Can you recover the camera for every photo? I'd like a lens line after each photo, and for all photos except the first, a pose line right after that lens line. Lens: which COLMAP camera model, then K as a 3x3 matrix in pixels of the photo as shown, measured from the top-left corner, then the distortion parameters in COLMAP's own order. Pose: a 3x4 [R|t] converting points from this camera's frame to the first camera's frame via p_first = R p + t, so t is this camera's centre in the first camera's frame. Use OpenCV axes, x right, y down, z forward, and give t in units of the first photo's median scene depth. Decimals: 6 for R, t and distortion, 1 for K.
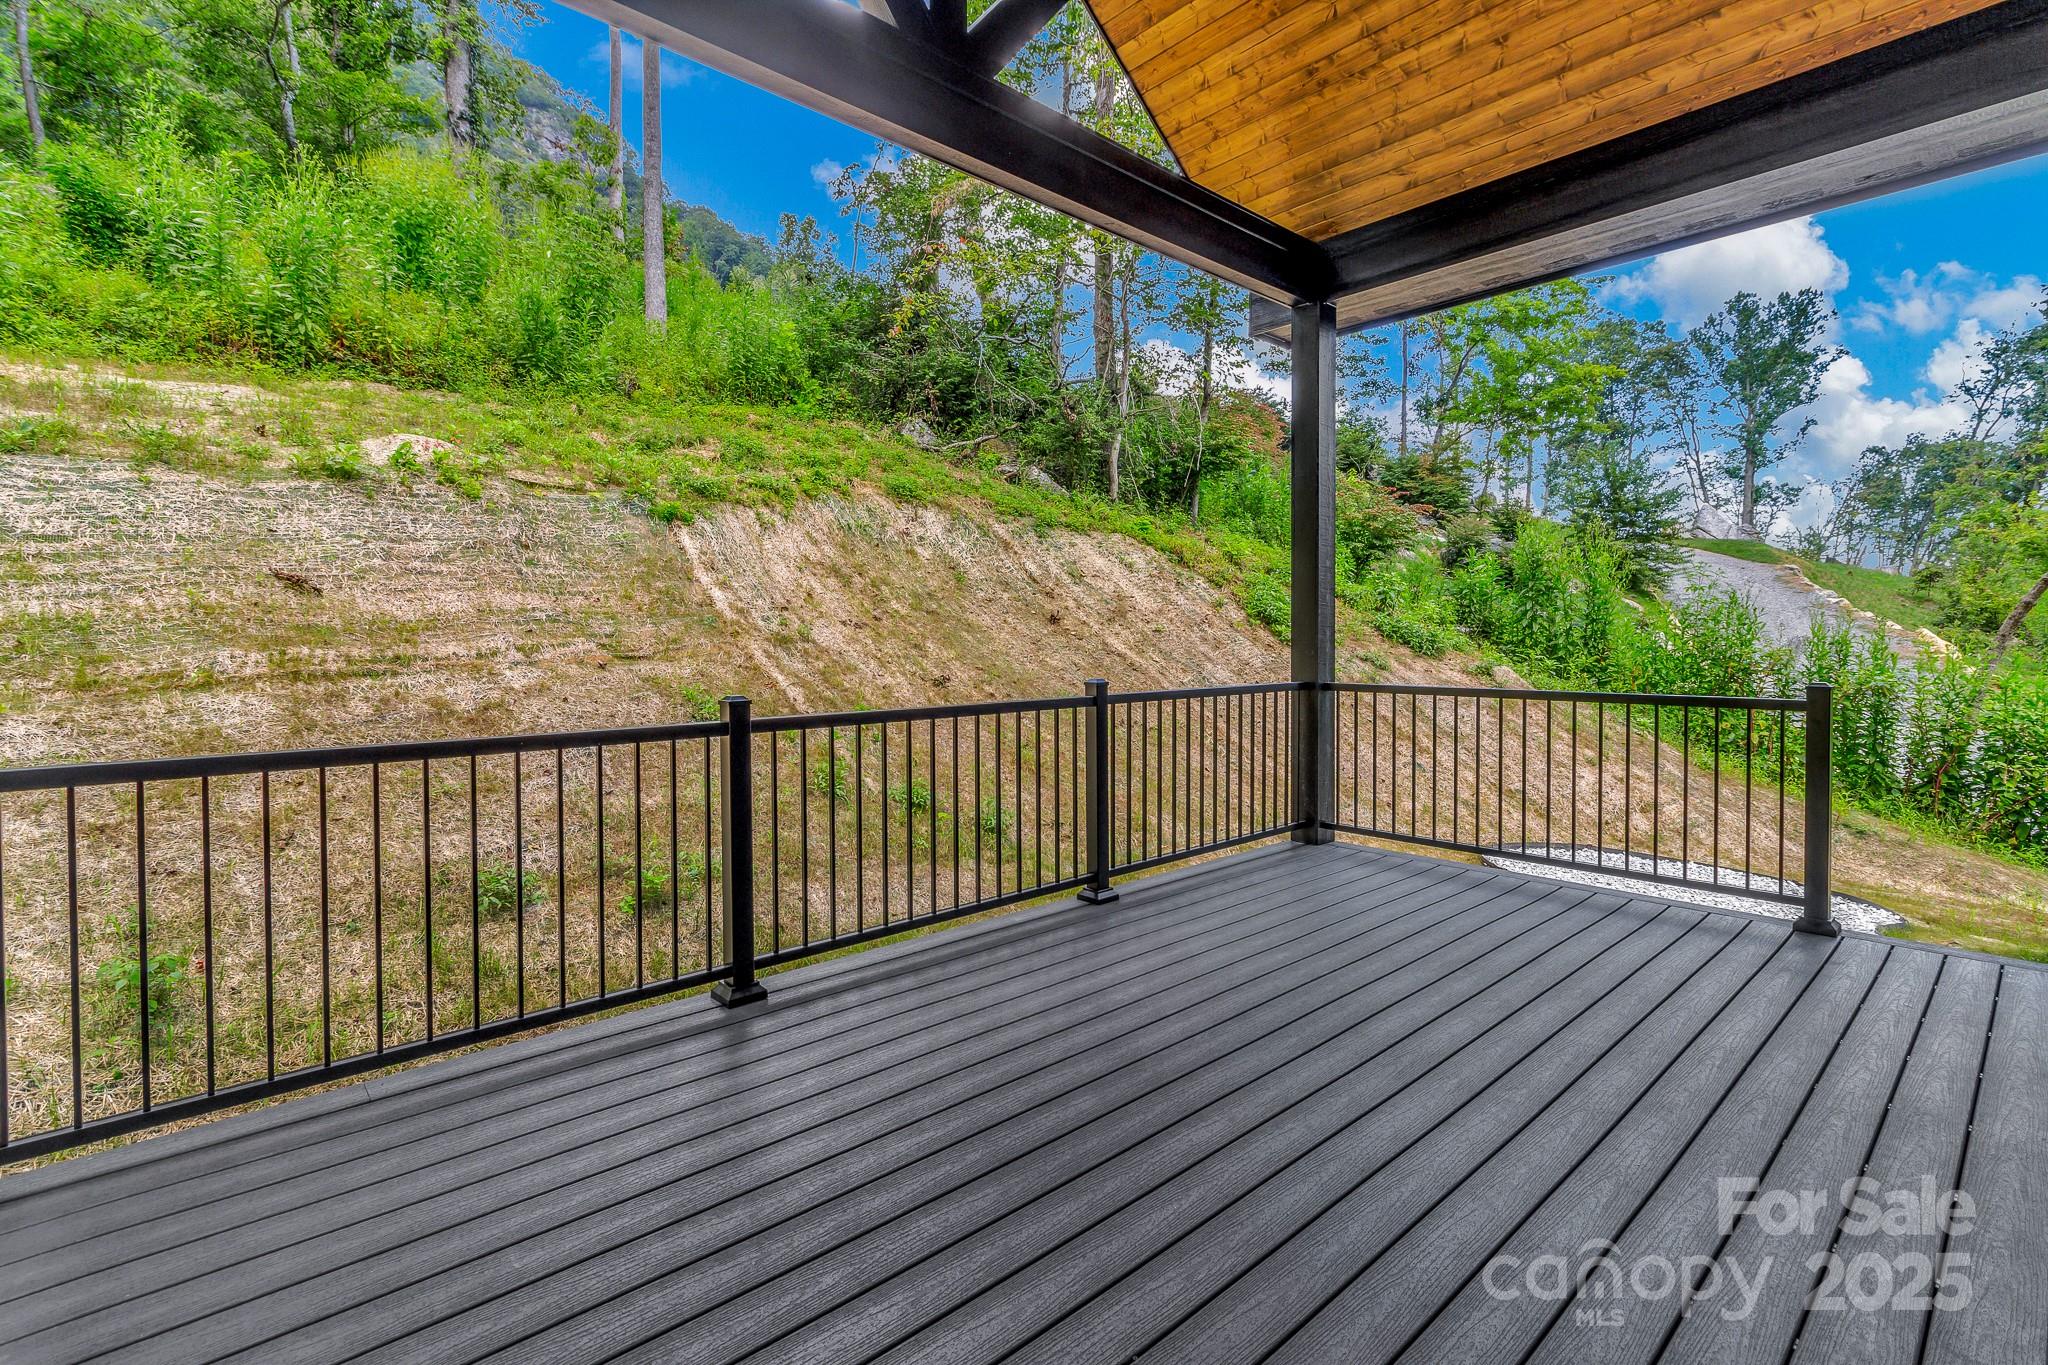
lens RADIAL K [[945.2, 0, 1032.4], [0, 945.2, 660.0], [0, 0, 1]] dist [0.001588, 0.000862]
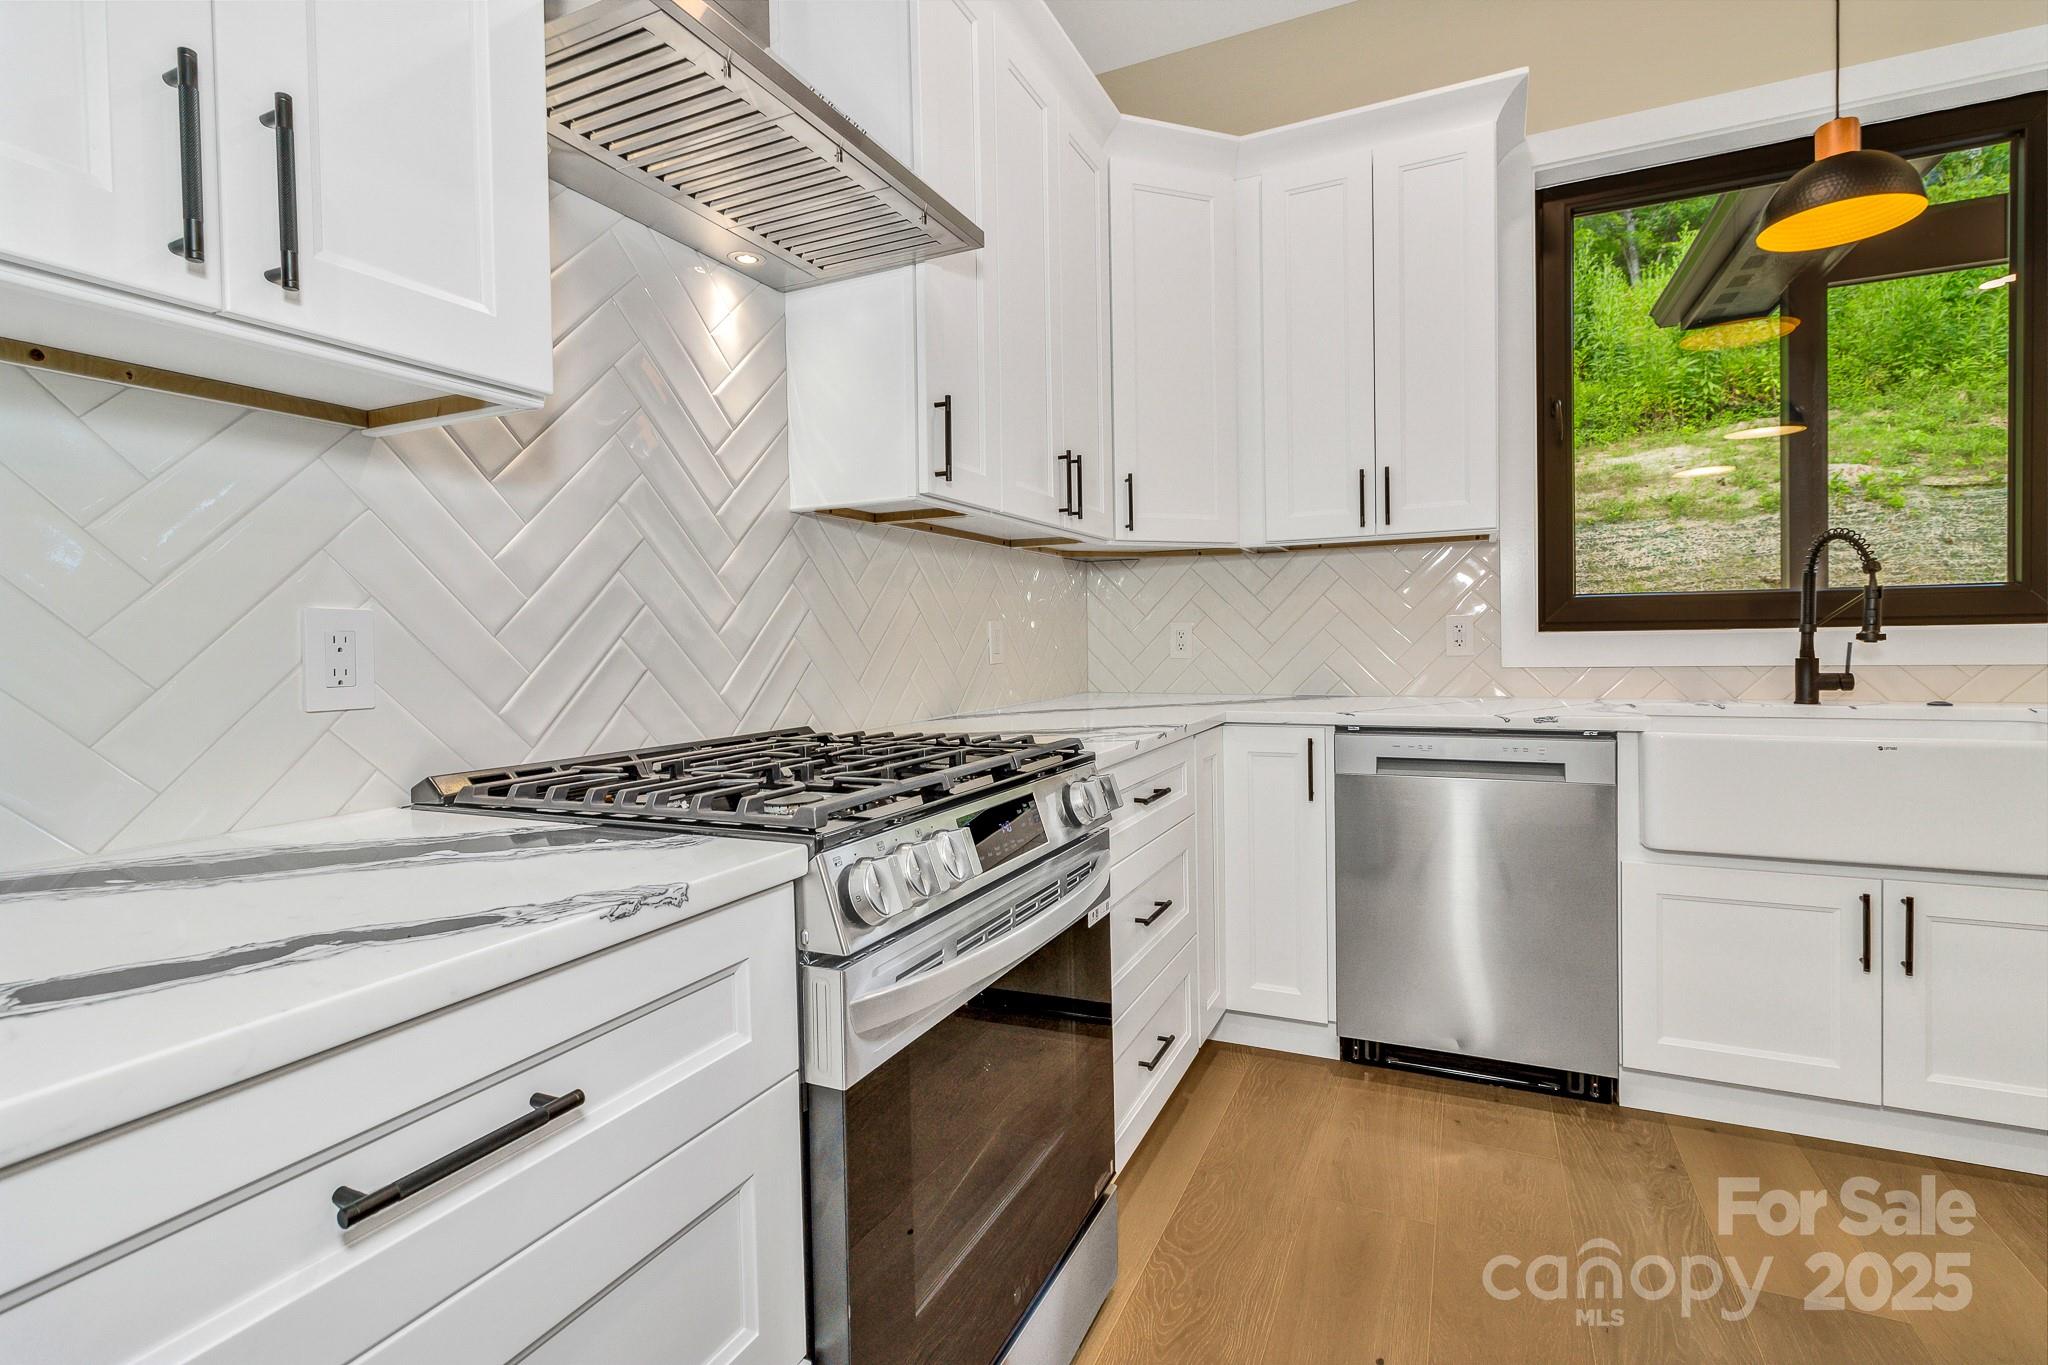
lens RADIAL K [[945.2, 0, 1032.4], [0, 945.2, 660.0], [0, 0, 1]] dist [0.001588, 0.000862]
pose [[0.389553, 0.013706, -0.920902, 0.083158], [-0.002851, 0.999902, 0.013676, 0.011841], [0.921000, -0.002702, 0.389554, -0.366799]]
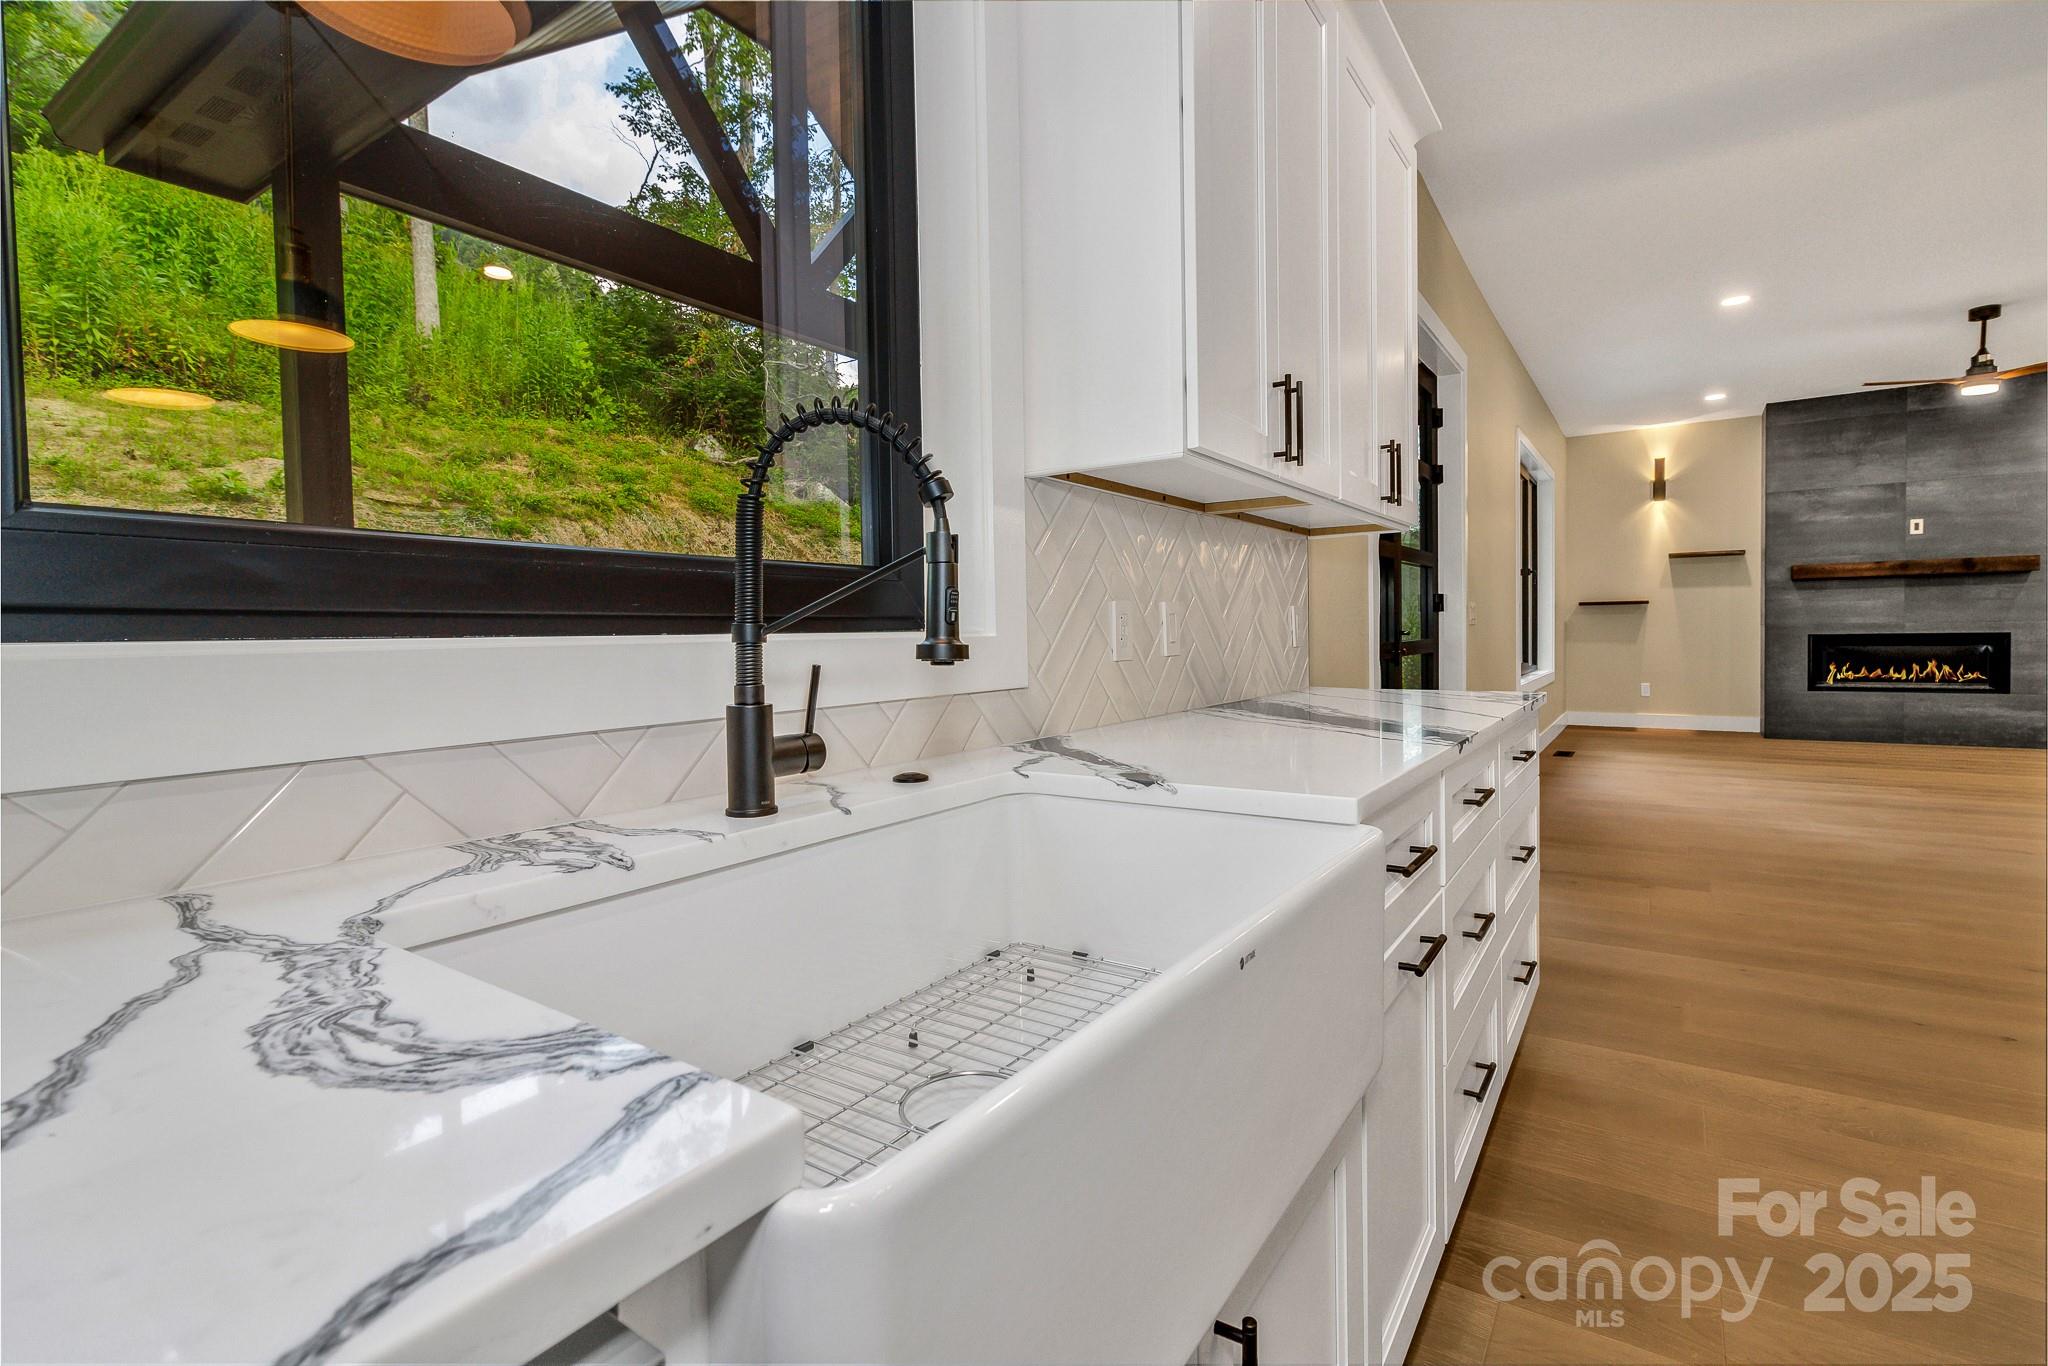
lens RADIAL K [[945.2, 0, 1032.4], [0, 945.2, 660.5], [0, 0, 1]] dist [0.001588, 0.000862]
pose [[0.970968, -0.021075, 0.238278, -0.031573], [0.019752, 0.999773, 0.007942, 0.009599], [-0.238392, -0.003005, 0.971164, -0.226374]]
